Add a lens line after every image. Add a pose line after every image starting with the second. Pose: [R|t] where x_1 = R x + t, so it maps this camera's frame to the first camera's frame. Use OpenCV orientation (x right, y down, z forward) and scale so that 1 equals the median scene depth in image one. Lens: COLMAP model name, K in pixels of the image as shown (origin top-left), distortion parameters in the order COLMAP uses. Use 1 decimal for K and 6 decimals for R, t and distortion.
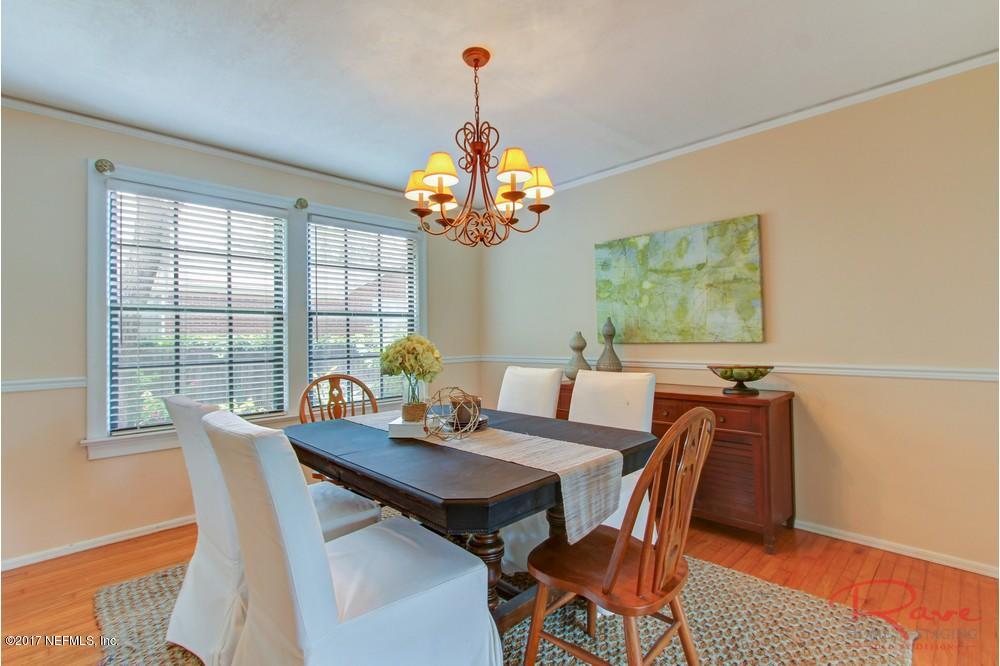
lens RADIAL K [[470.7, 0, 498.1], [0, 470.7, 325.8], [0, 0, 1]] dist [-0.013053, 0.003425]
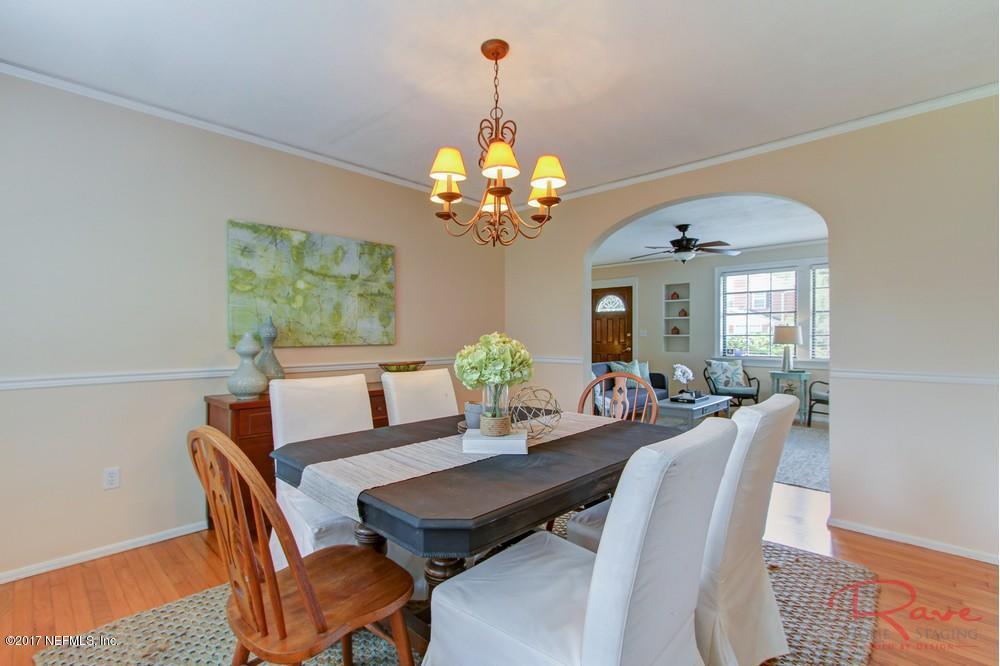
lens RADIAL K [[470.7, 0, 515.7], [0, 470.7, 338.2], [0, 0, 1]] dist [-0.013053, 0.003425]
pose [[-0.069354, 0.009883, 0.997543, -0.678821], [-0.022655, 0.999677, -0.011479, 0.021896], [-0.997335, -0.023396, -0.069108, 0.663092]]
